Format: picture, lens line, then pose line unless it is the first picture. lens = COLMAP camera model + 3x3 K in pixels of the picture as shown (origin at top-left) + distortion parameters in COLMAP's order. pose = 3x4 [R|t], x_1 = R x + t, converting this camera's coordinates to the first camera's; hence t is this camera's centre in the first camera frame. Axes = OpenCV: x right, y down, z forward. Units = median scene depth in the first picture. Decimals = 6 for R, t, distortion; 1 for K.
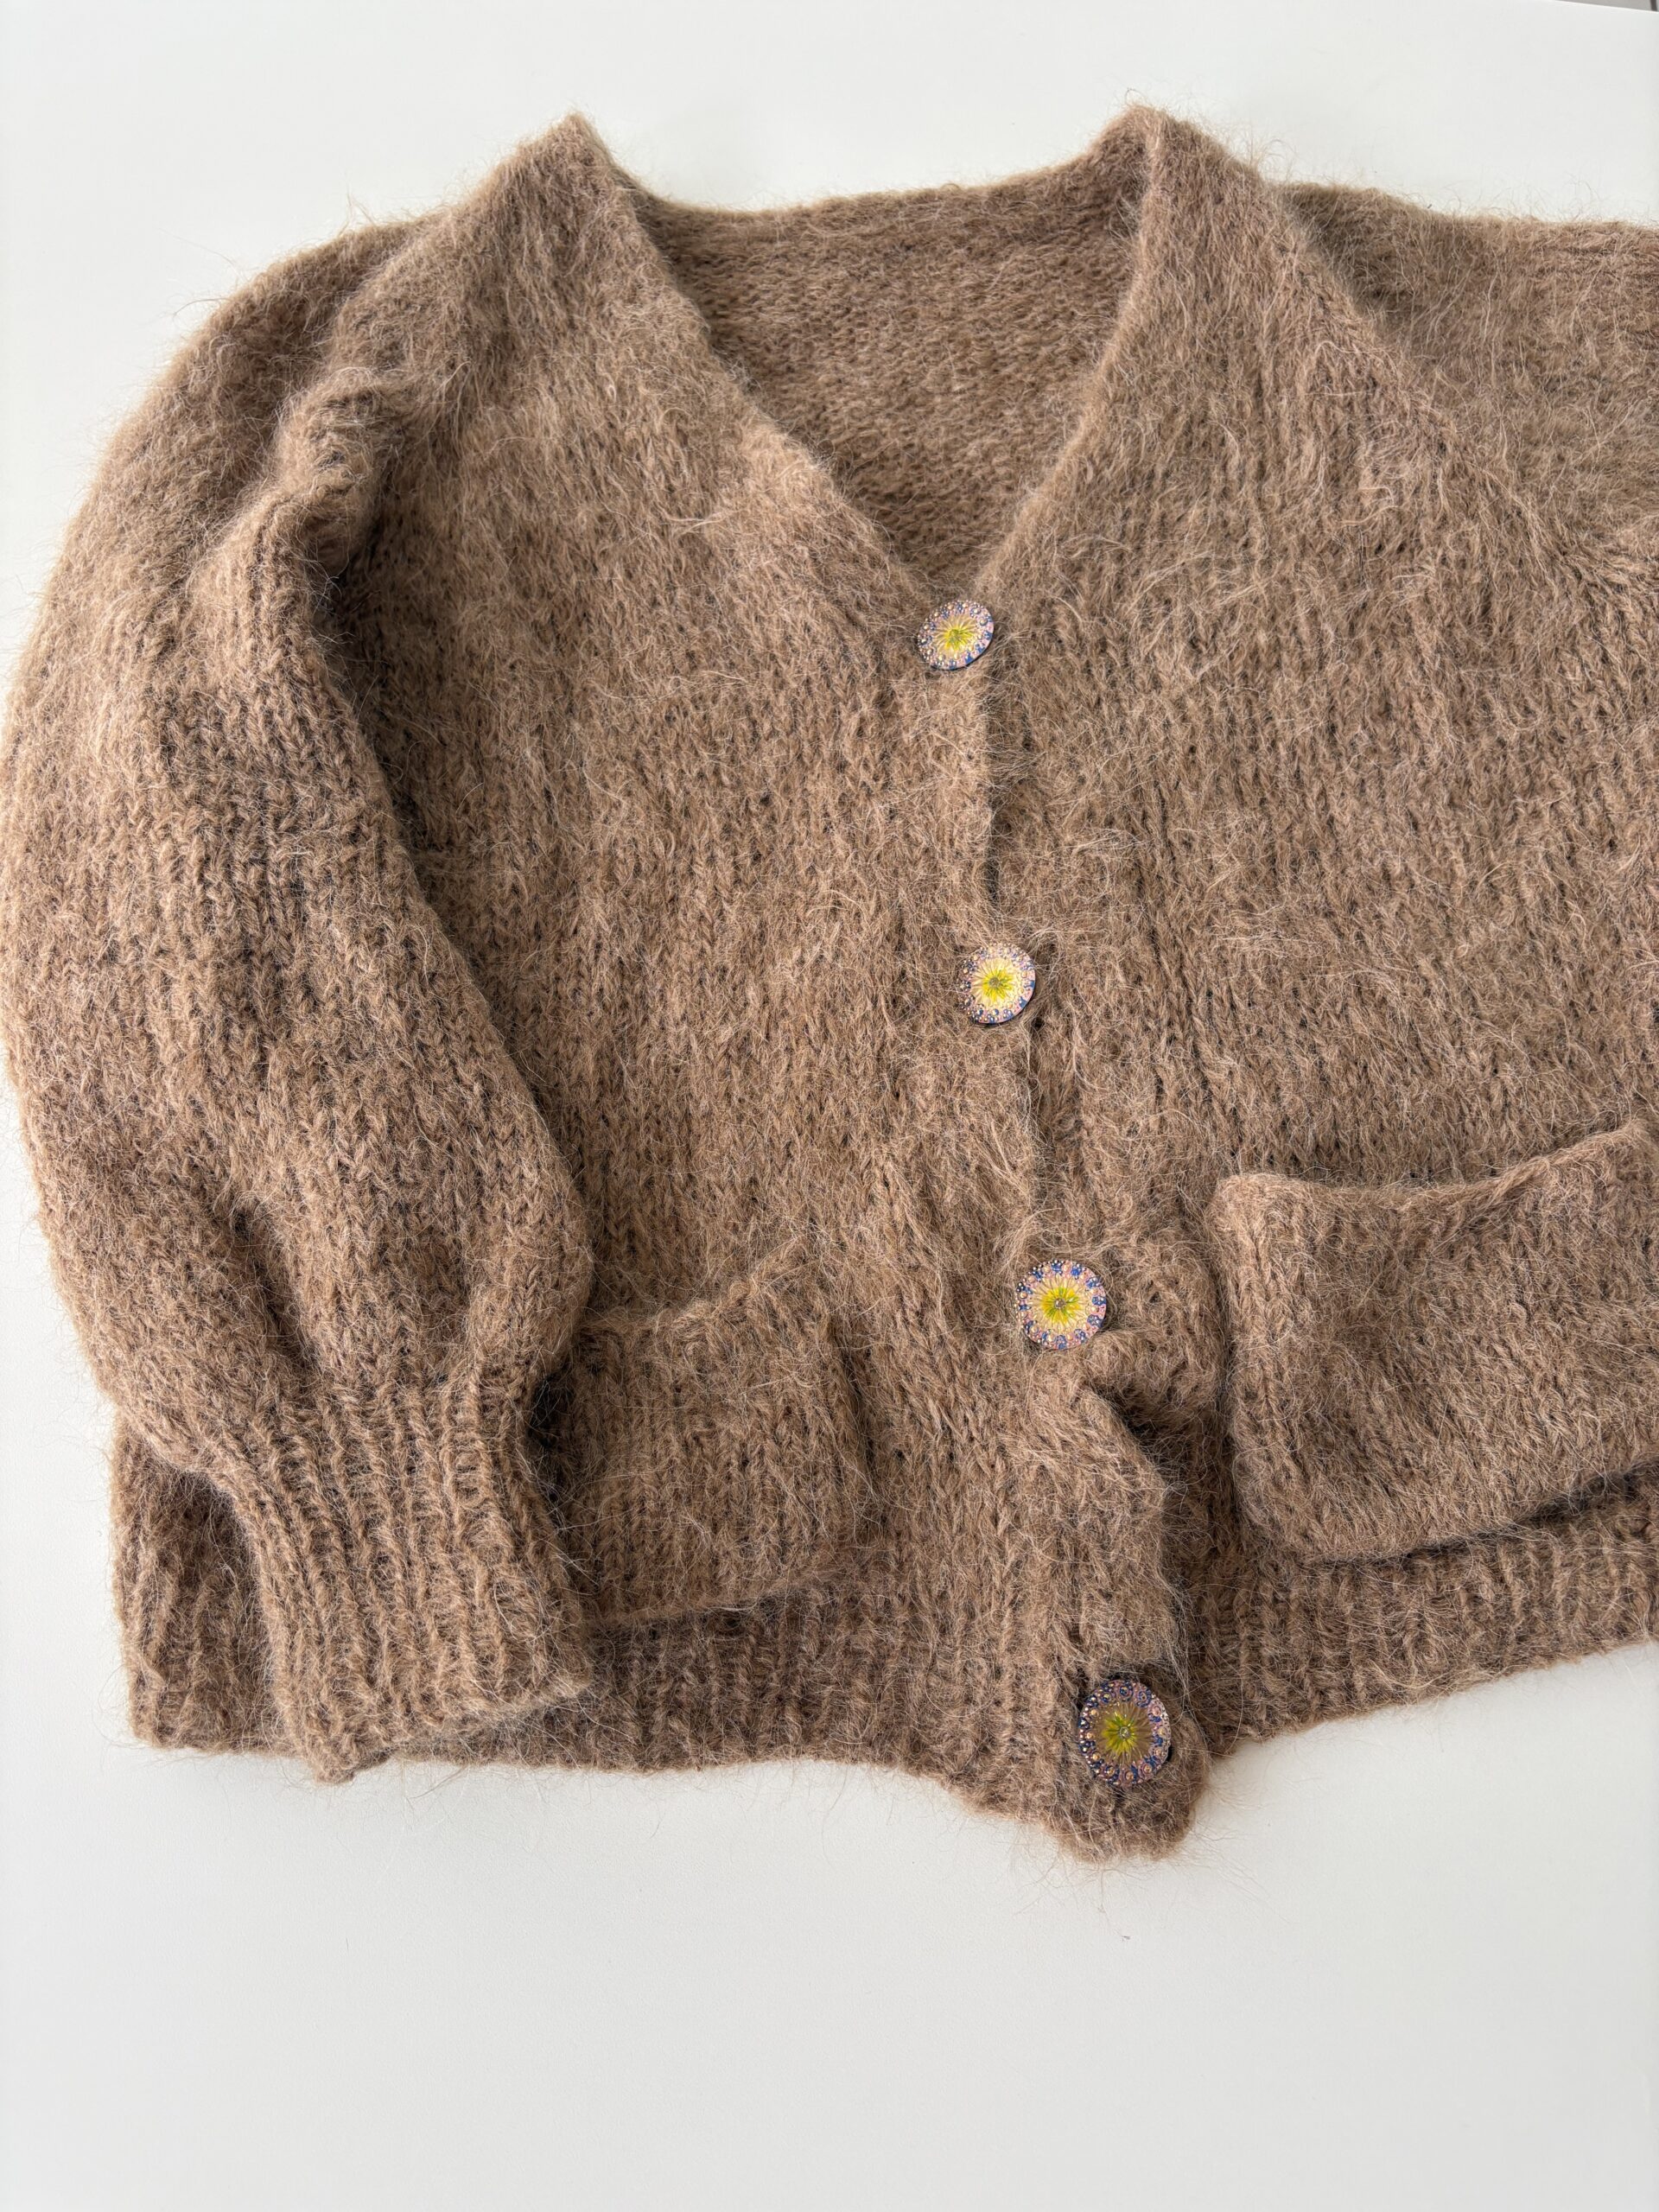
lens RADIAL K [[1663.4, 0, 829.5], [0, 1663.4, 1106.0], [0, 0, 1]] dist [-0.029172, 0.007235]
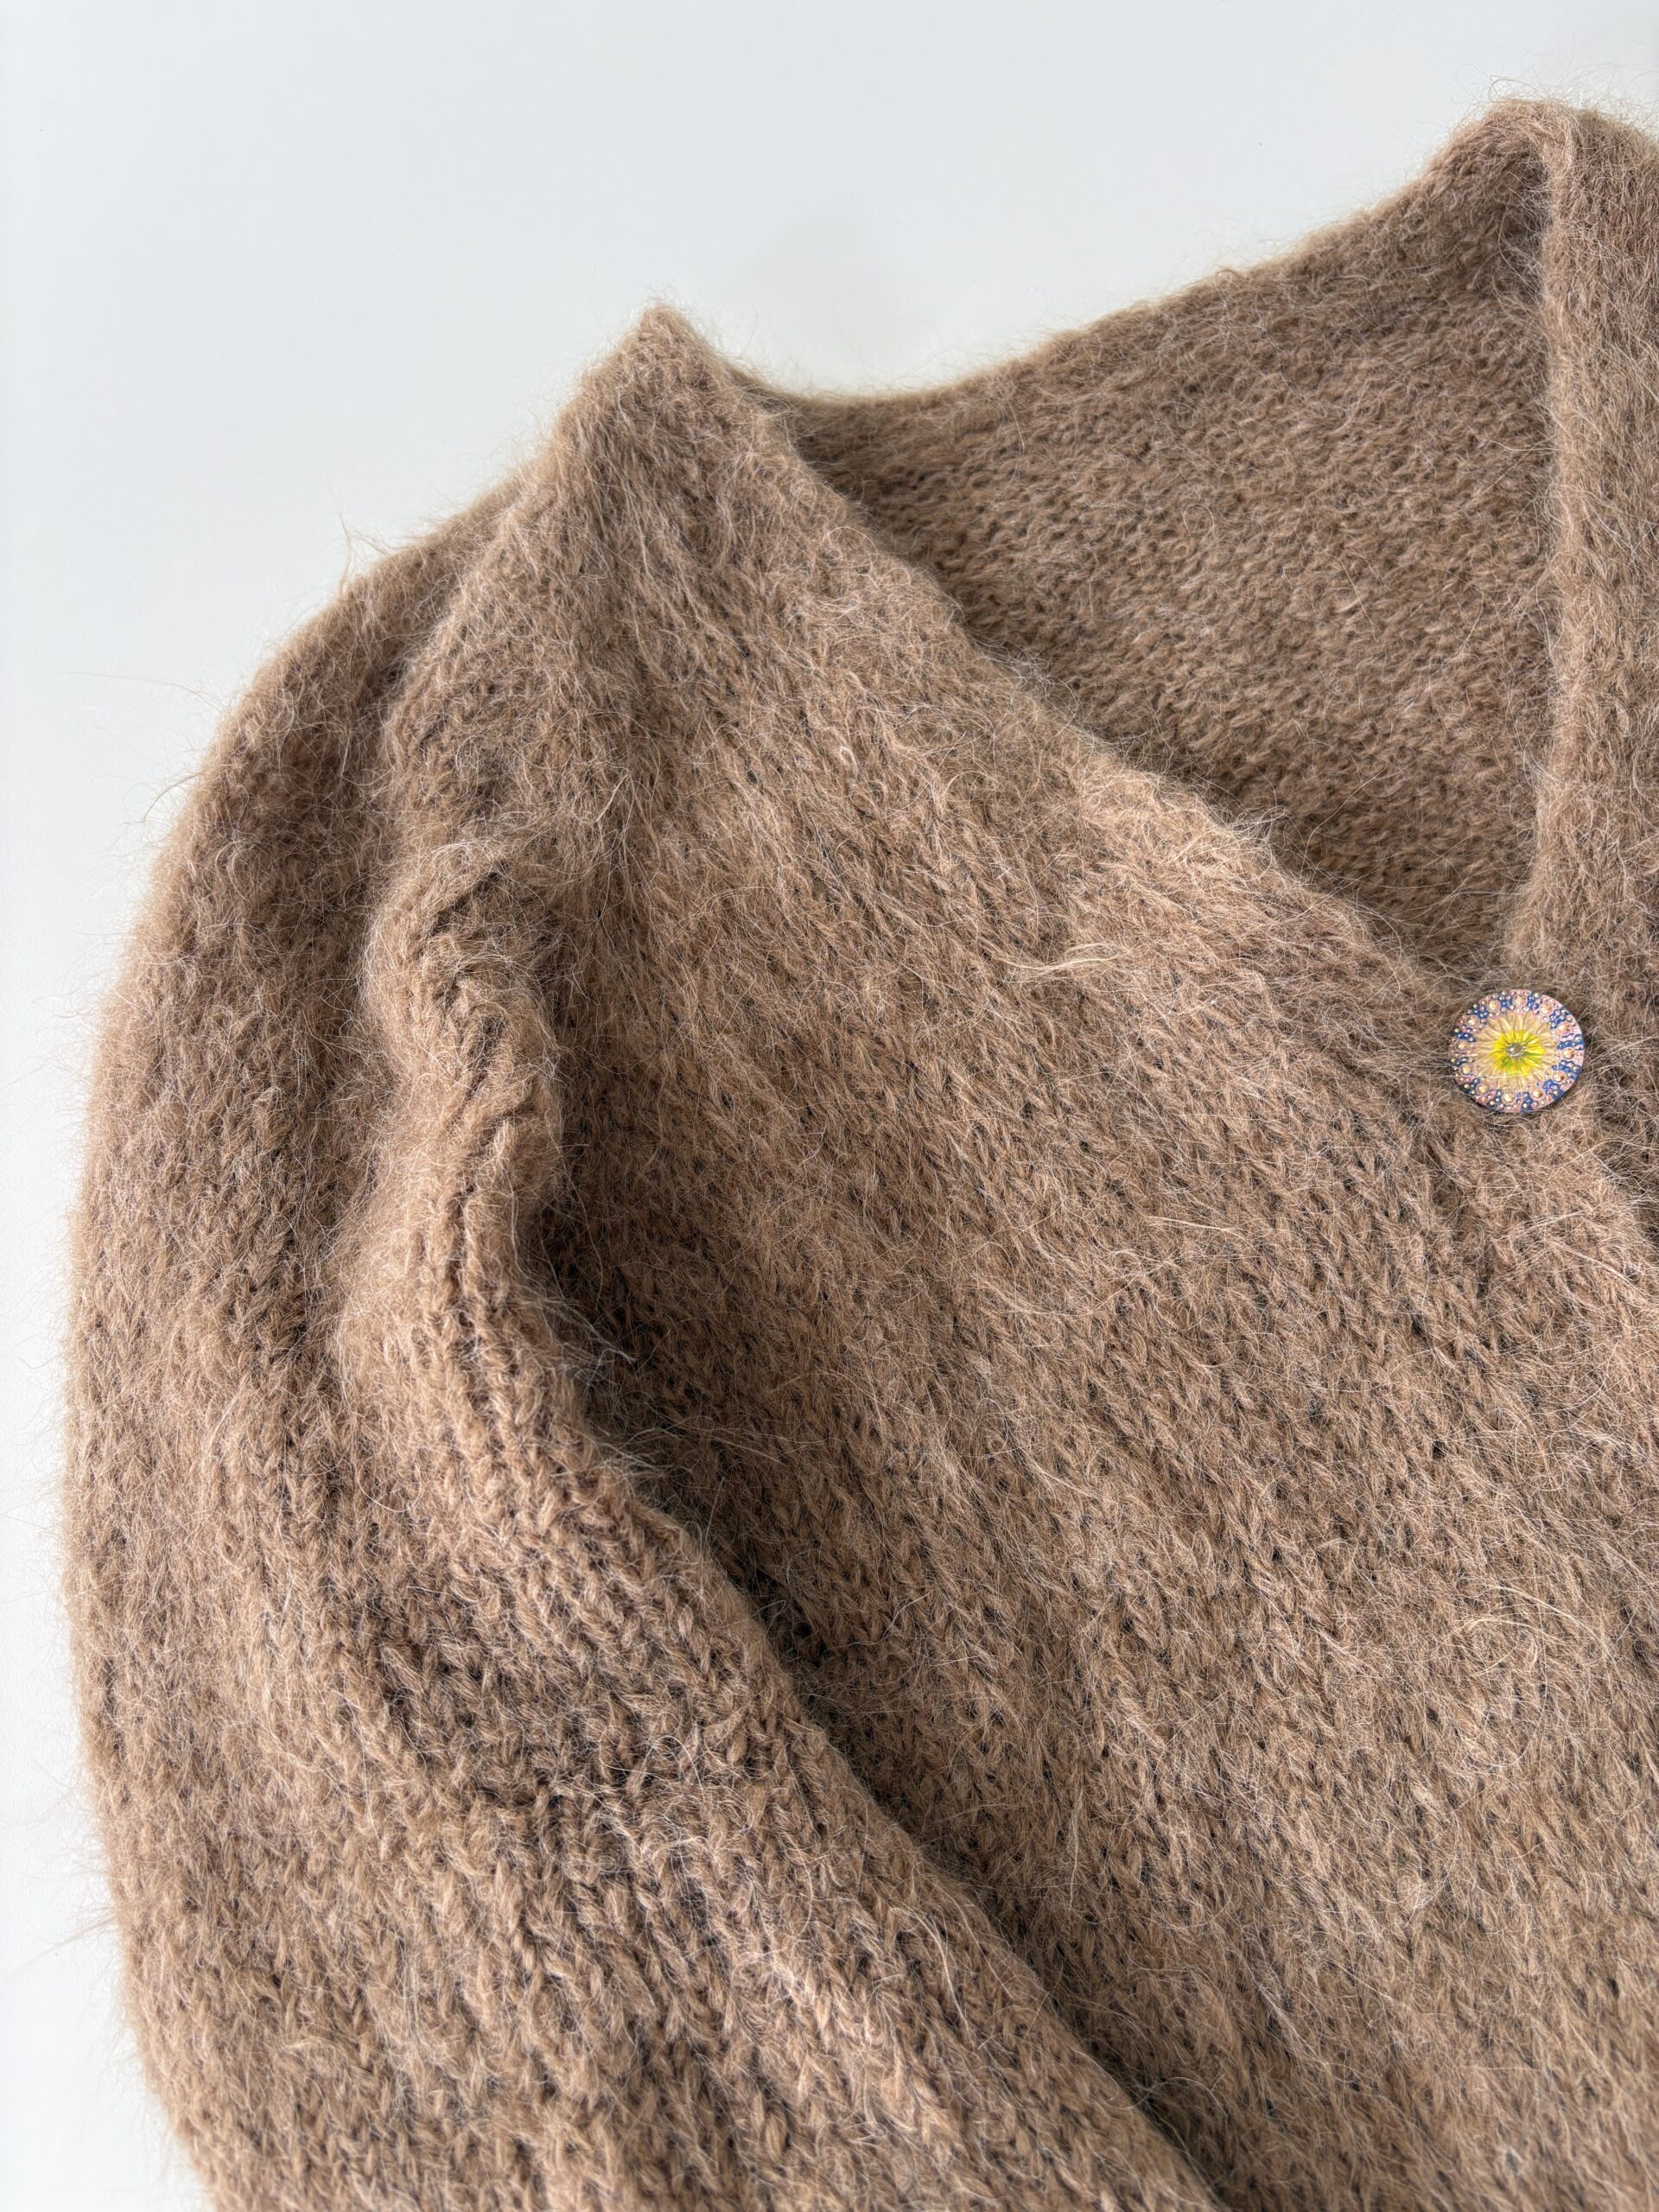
lens RADIAL K [[1735.2, 0, 829.5], [0, 1735.2, 1106.0], [0, 0, 1]] dist [0.002964, -0.044499]
pose [[0.972355, -0.232745, 0.018865, -0.194536], [0.231602, 0.971566, 0.049197, -0.361862], [-0.029779, -0.043468, 0.998611, 0.364094]]
